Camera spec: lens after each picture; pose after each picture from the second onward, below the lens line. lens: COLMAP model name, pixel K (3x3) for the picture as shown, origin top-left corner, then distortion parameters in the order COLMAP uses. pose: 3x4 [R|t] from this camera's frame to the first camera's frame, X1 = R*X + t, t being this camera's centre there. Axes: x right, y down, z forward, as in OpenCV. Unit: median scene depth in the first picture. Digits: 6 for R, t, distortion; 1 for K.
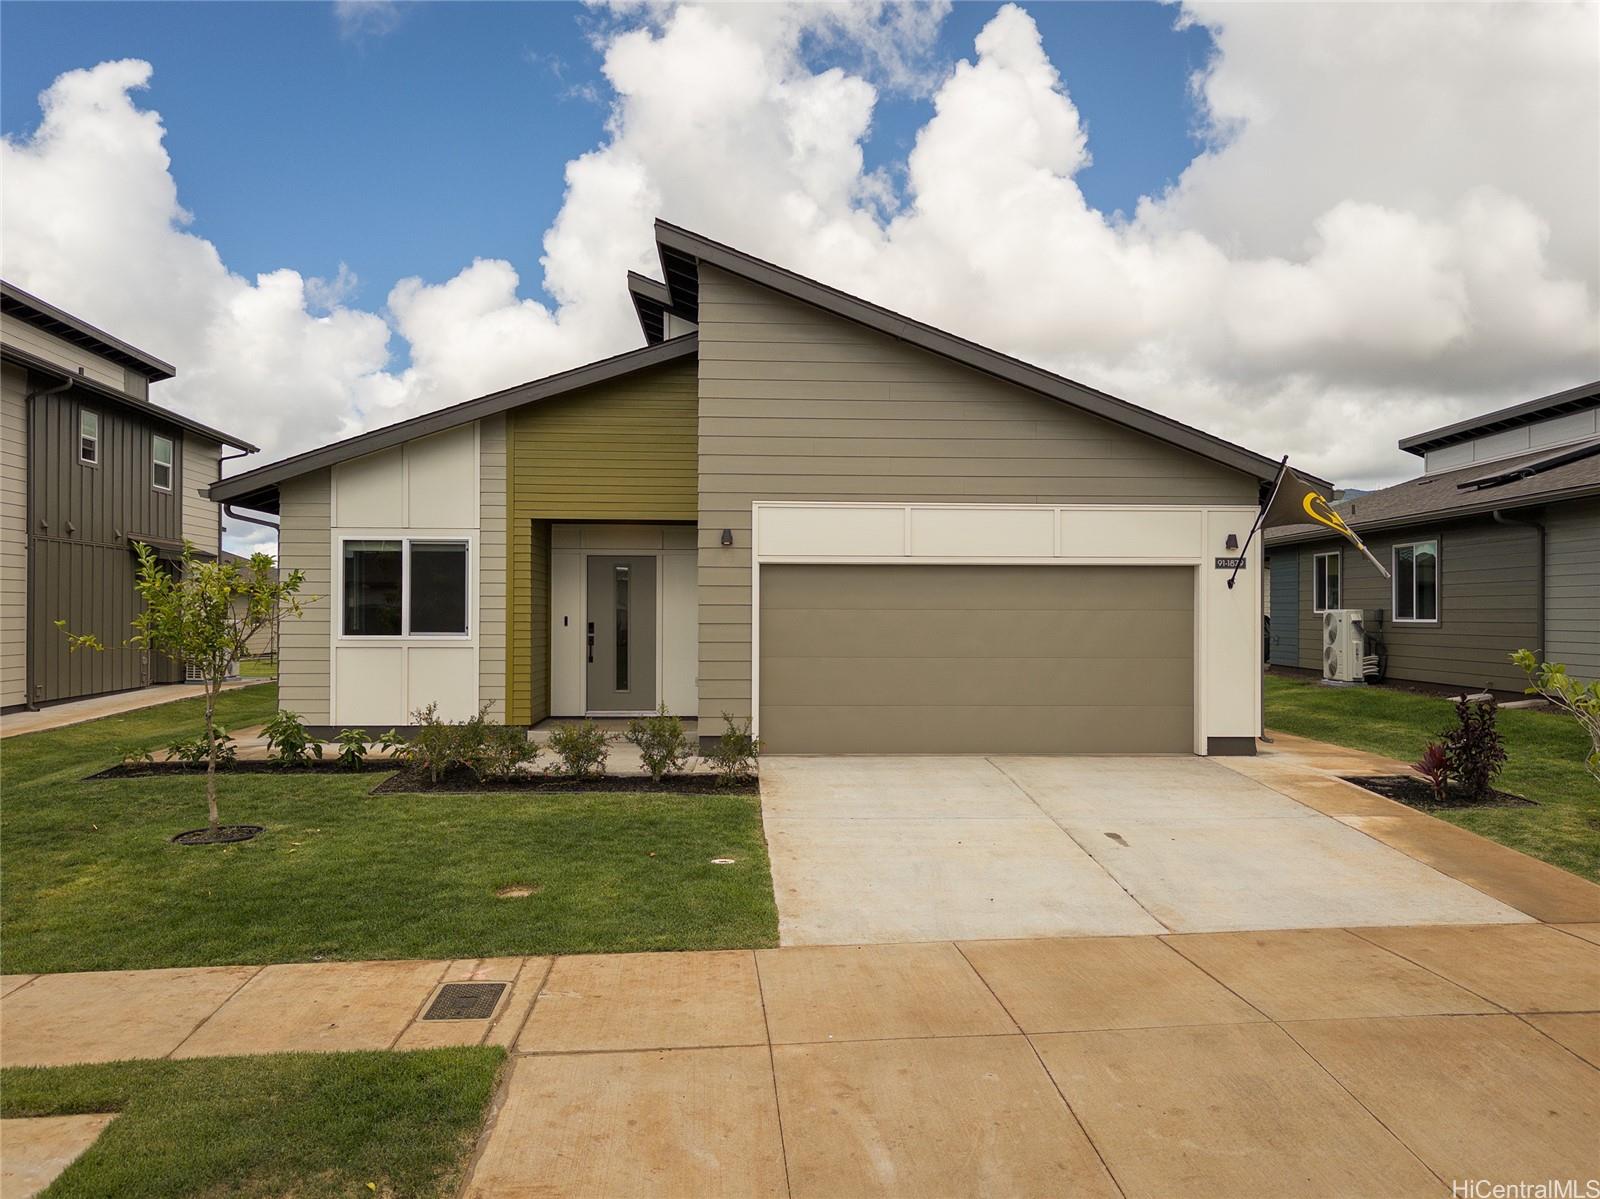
lens RADIAL K [[1189.1, 0, 795.2], [0, 1189.1, 598.0], [0, 0, 1]] dist [-0.007983, 0.007371]
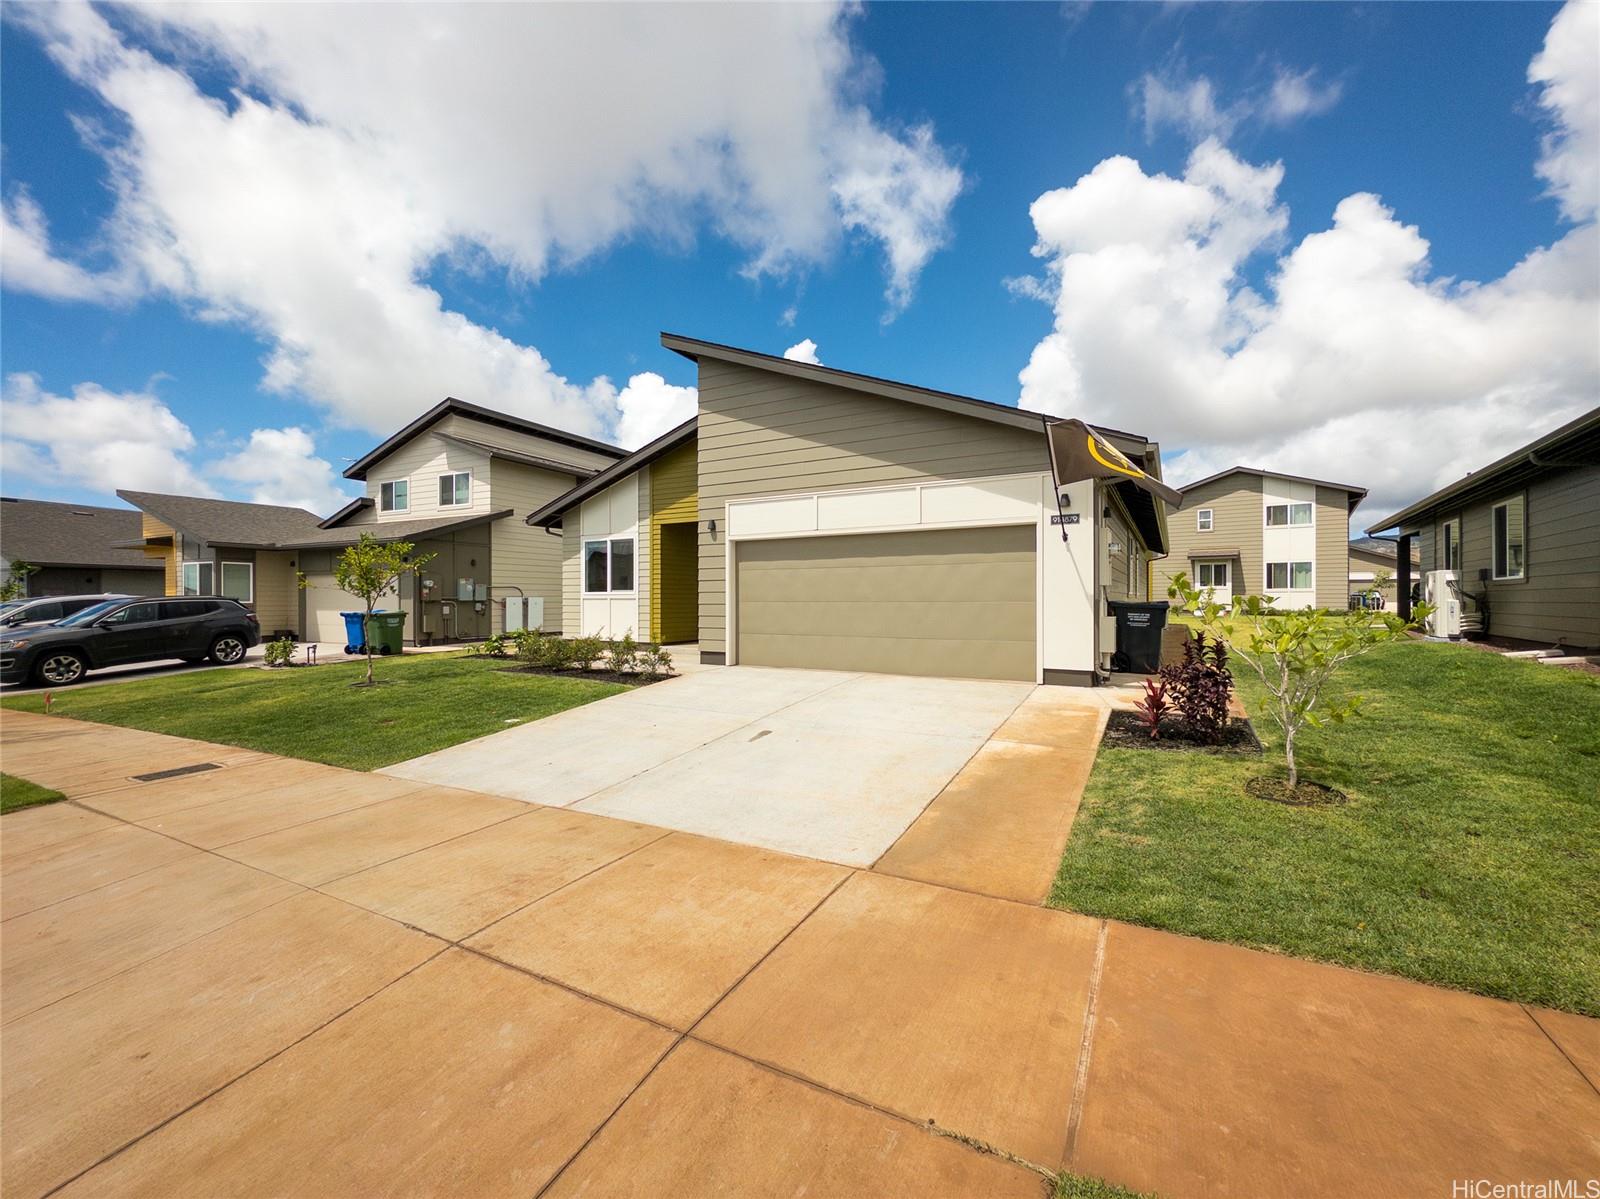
lens RADIAL K [[648.2, 0, 794.0], [0, 648.2, 599.2], [0, 0, 1]] dist [-0.000504, 0.000270]
pose [[0.841330, -0.005233, -0.540497, 0.486102], [0.012410, 0.999877, 0.009636, 0.038802], [0.540380, -0.014815, 0.841291, 0.325542]]
